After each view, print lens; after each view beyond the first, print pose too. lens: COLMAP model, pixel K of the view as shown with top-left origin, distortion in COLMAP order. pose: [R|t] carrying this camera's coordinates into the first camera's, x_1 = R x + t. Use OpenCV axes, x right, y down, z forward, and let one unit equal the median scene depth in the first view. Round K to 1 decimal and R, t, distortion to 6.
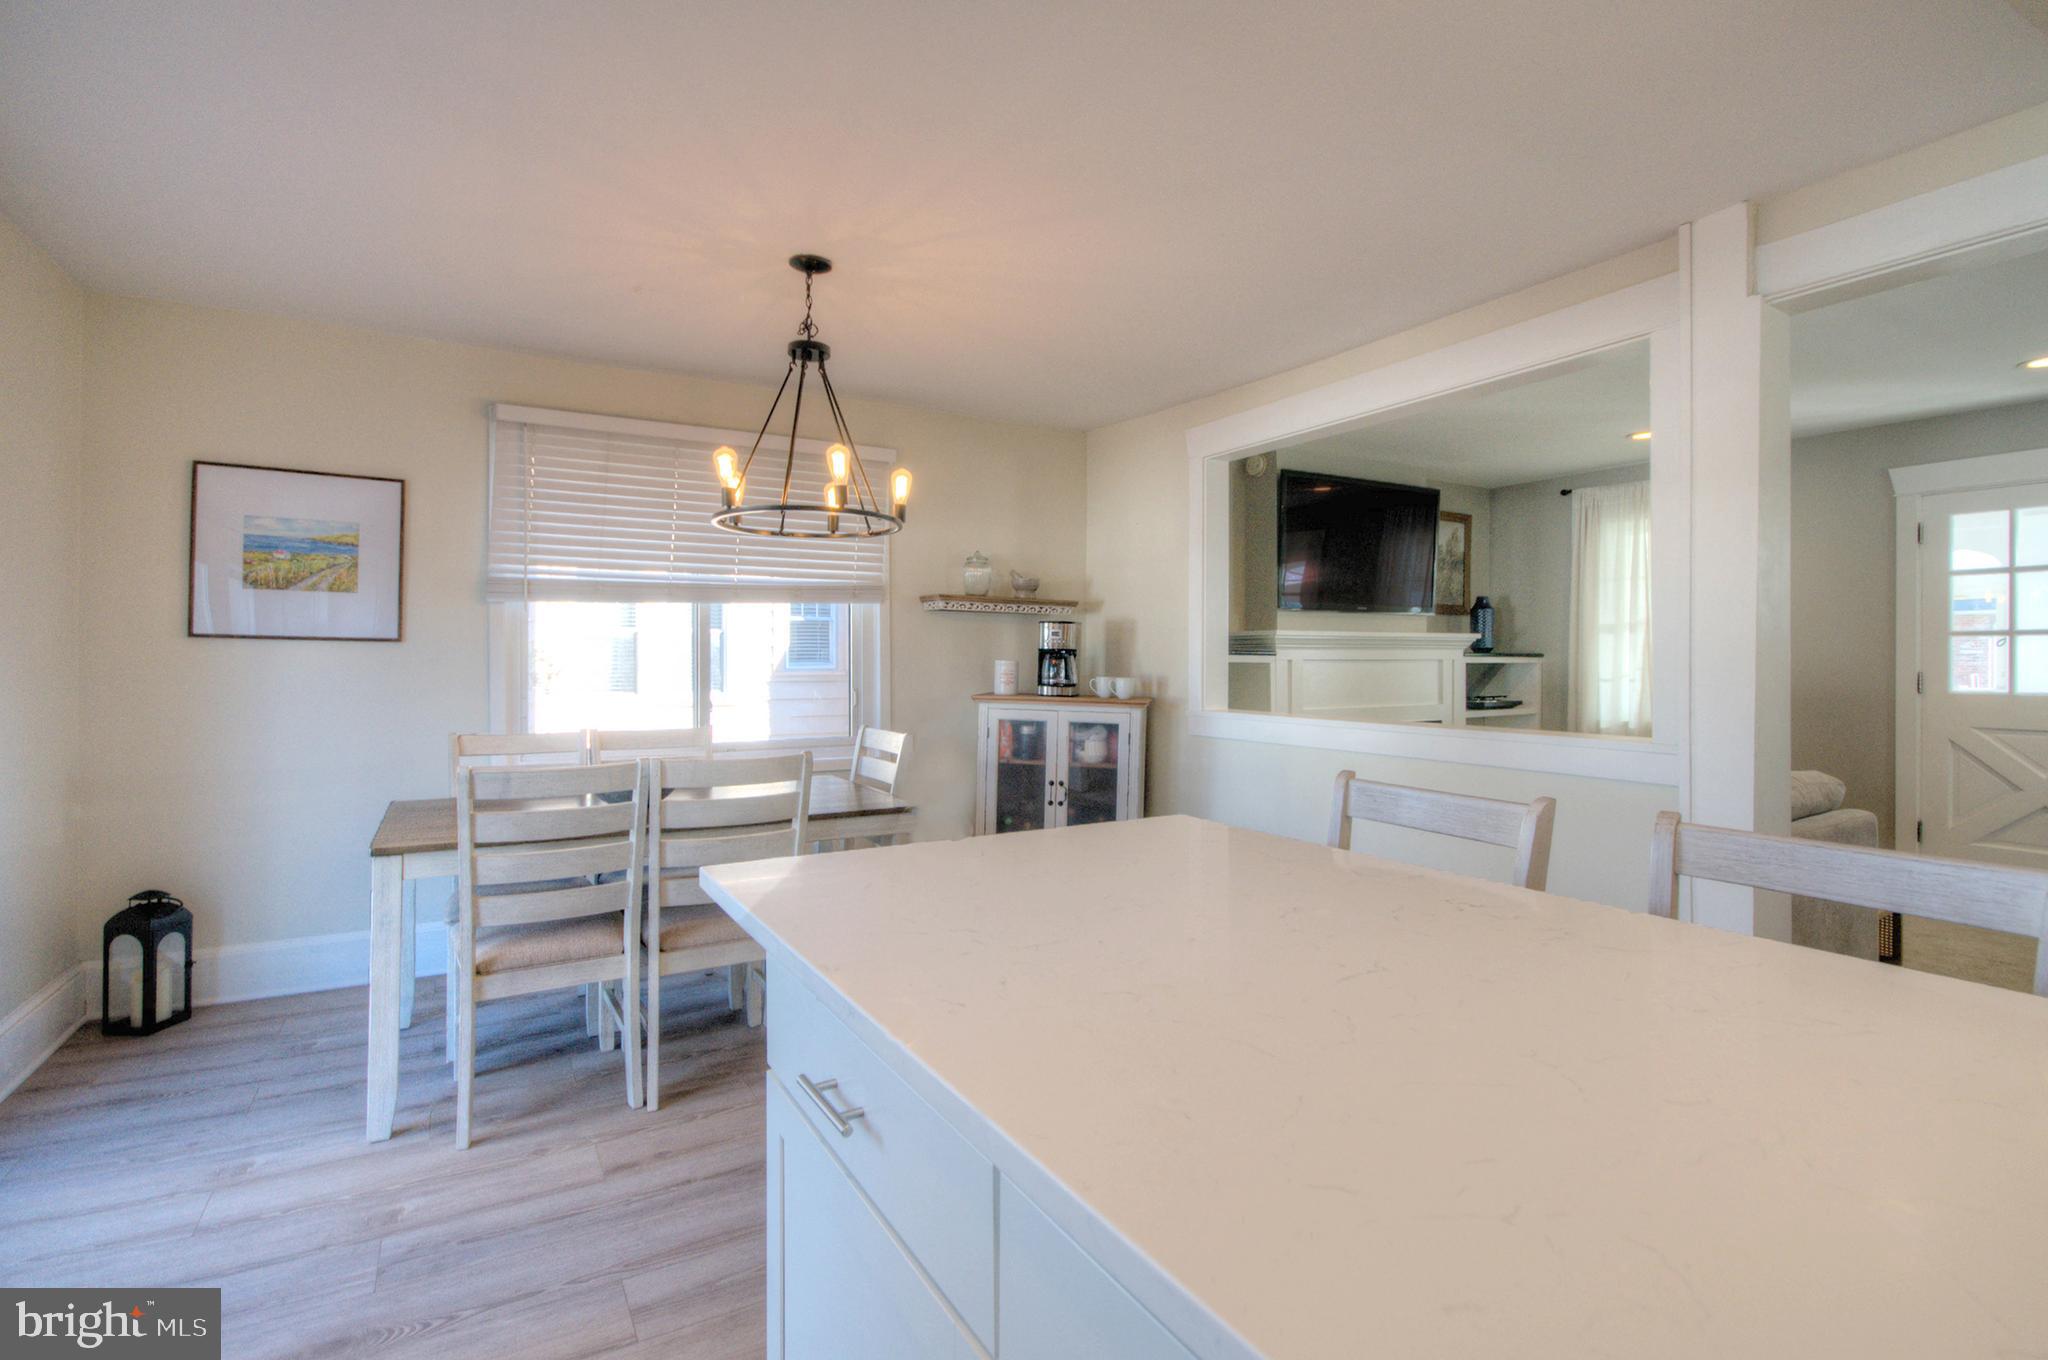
lens RADIAL K [[939.2, 0, 996.9], [0, 939.2, 674.2], [0, 0, 1]] dist [-0.000136, 0.000039]
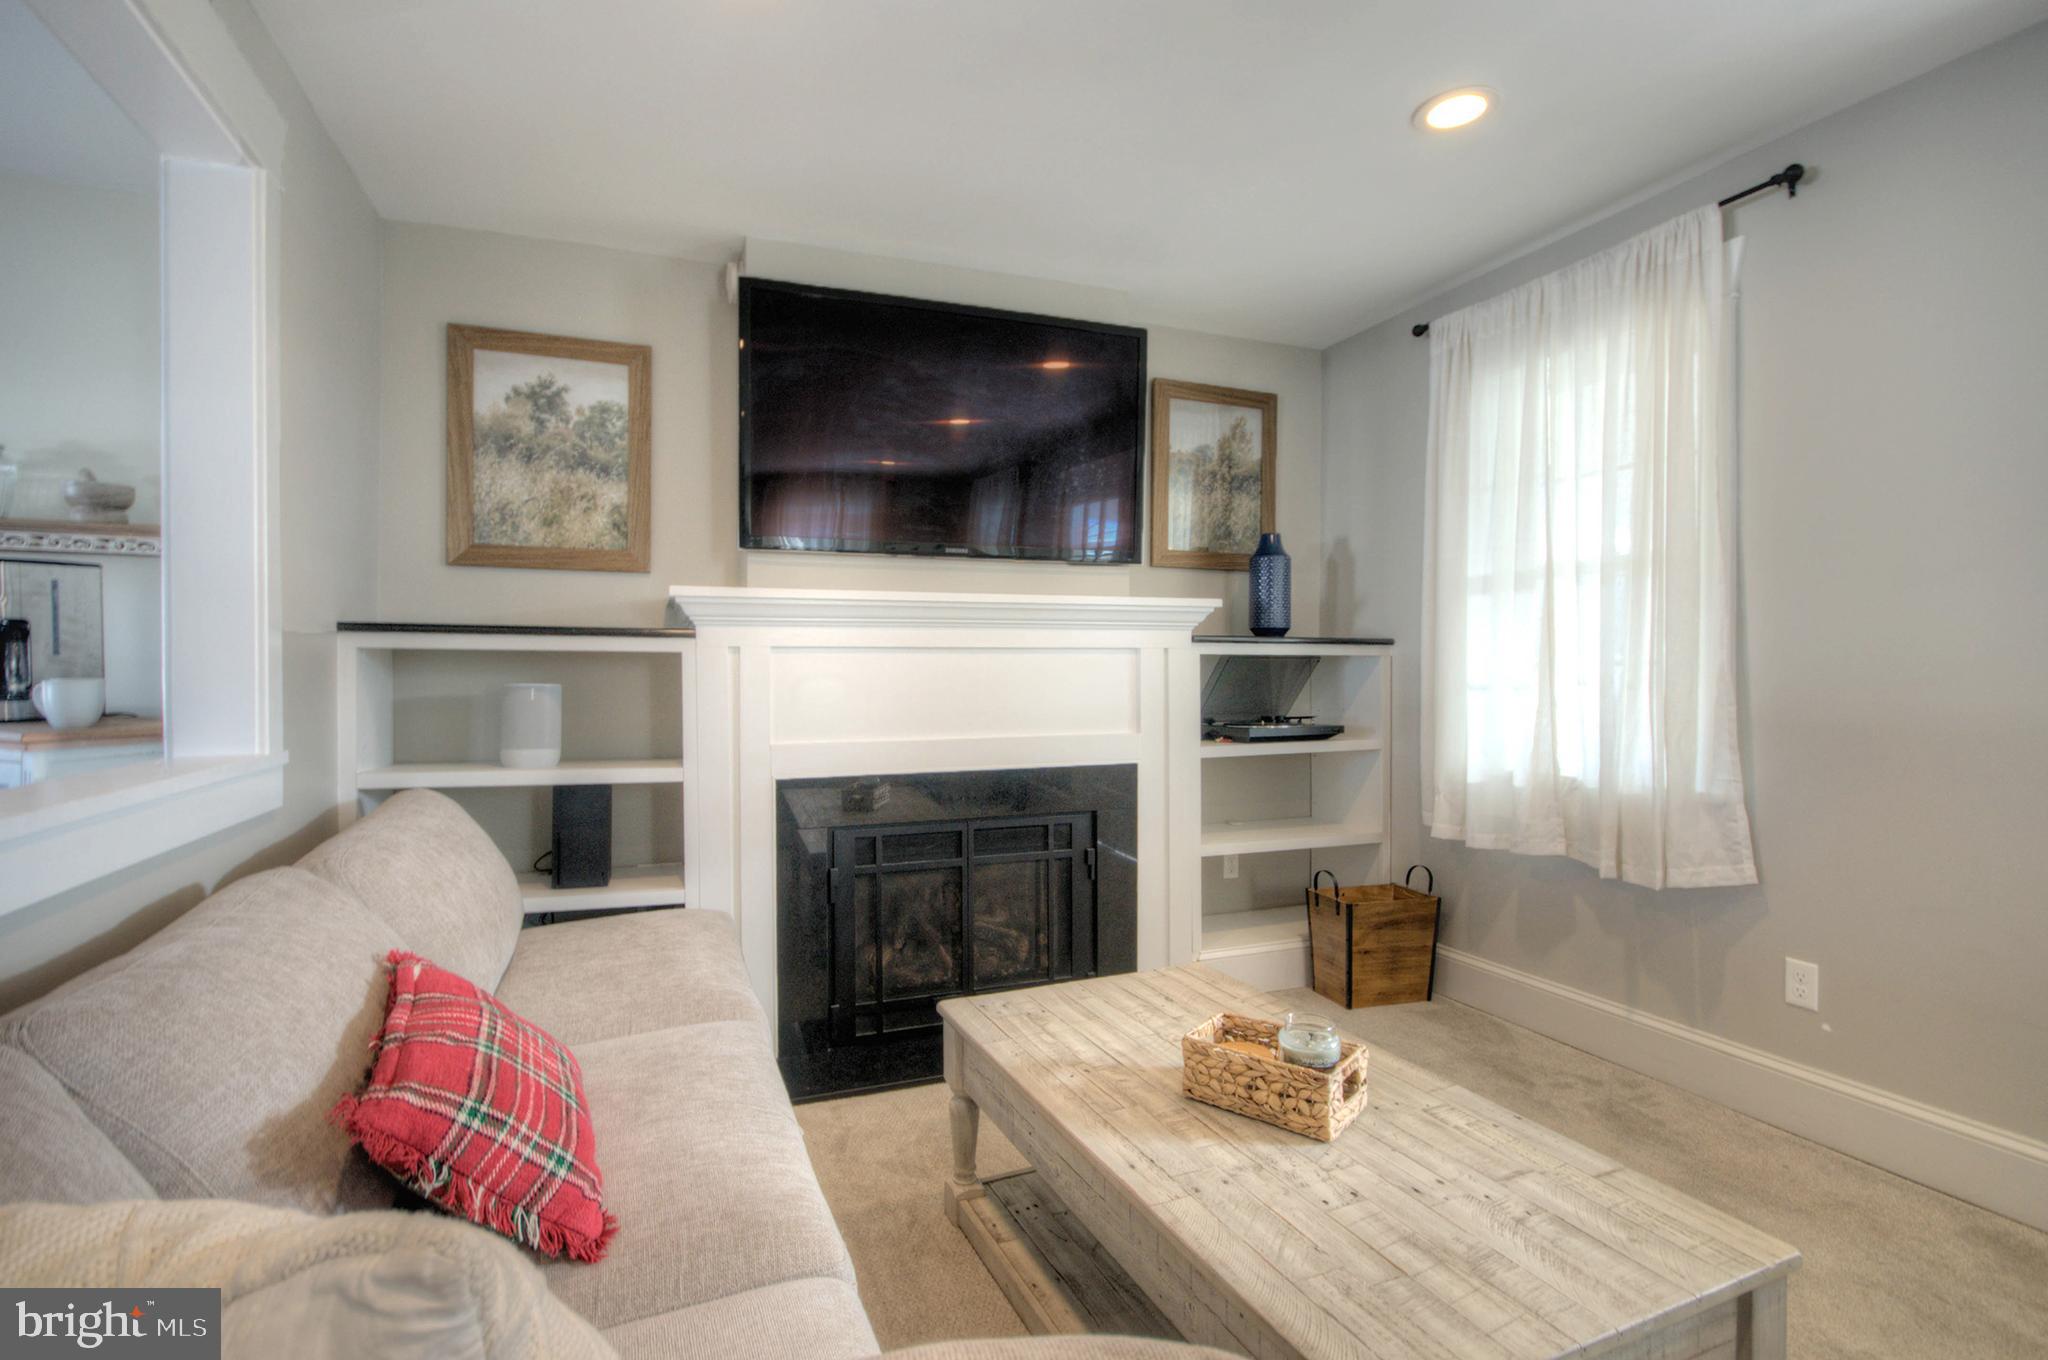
lens RADIAL K [[939.2, 0, 996.9], [0, 939.2, 674.2], [0, 0, 1]] dist [-0.000136, 0.000039]
pose [[0.988986, -0.002887, -0.147981, 0.616327], [0.000924, 0.999911, -0.013330, 0.007840], [0.148006, 0.013047, 0.988900, 0.614795]]
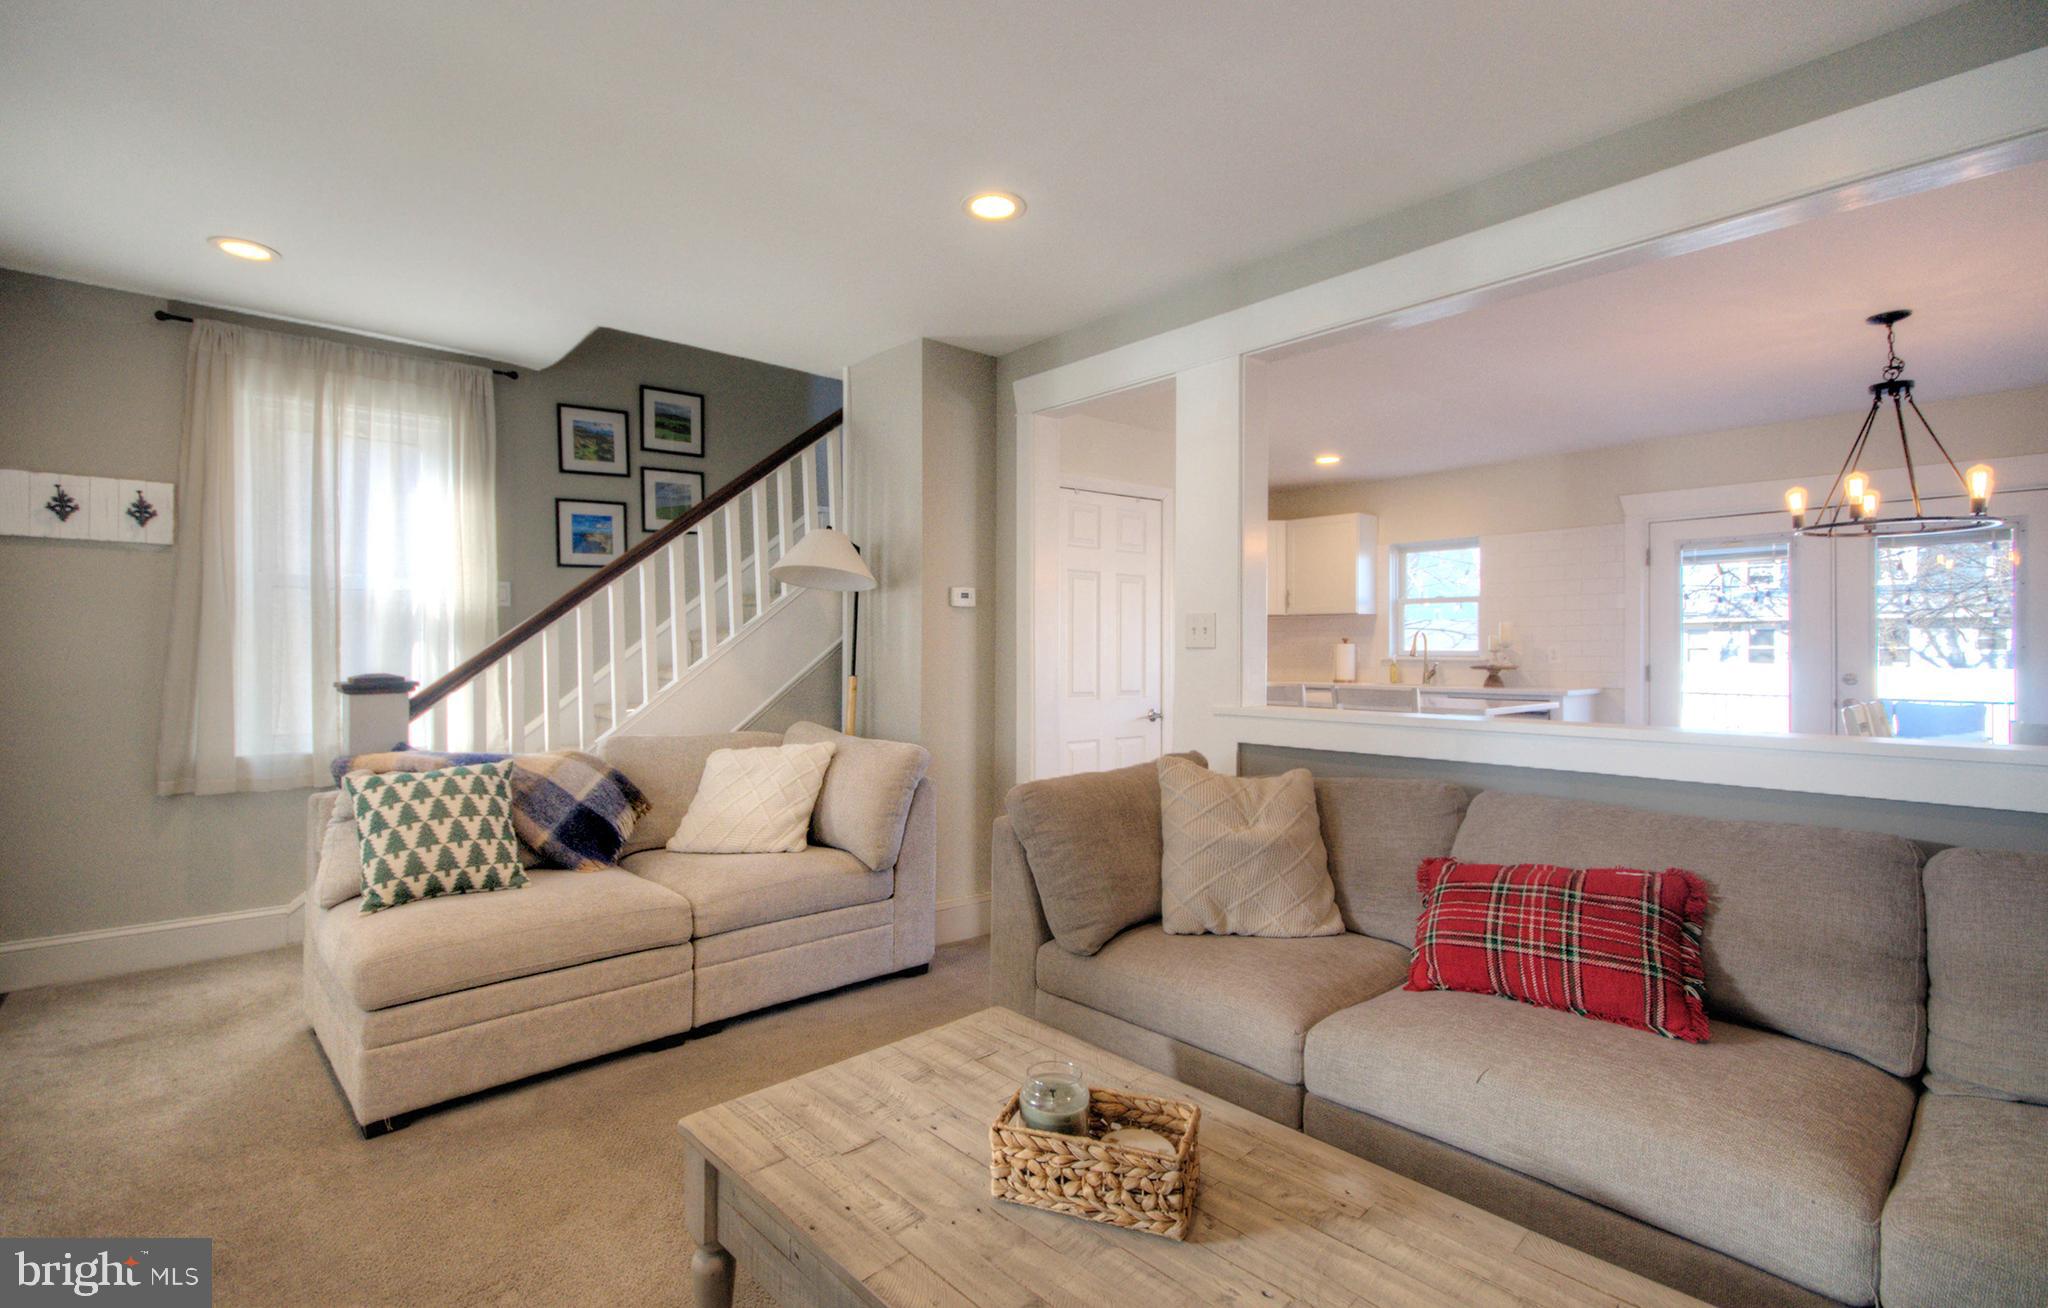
lens RADIAL K [[926.7, 0, 1014.3], [0, 926.7, 641.4], [0, 0, 1]] dist [-0.001399, 0.000121]
pose [[-0.977474, -0.005303, -0.210991, 0.752250], [-0.007670, 0.999916, 0.010402, -0.008244], [0.210919, 0.011786, -0.977433, 1.251515]]
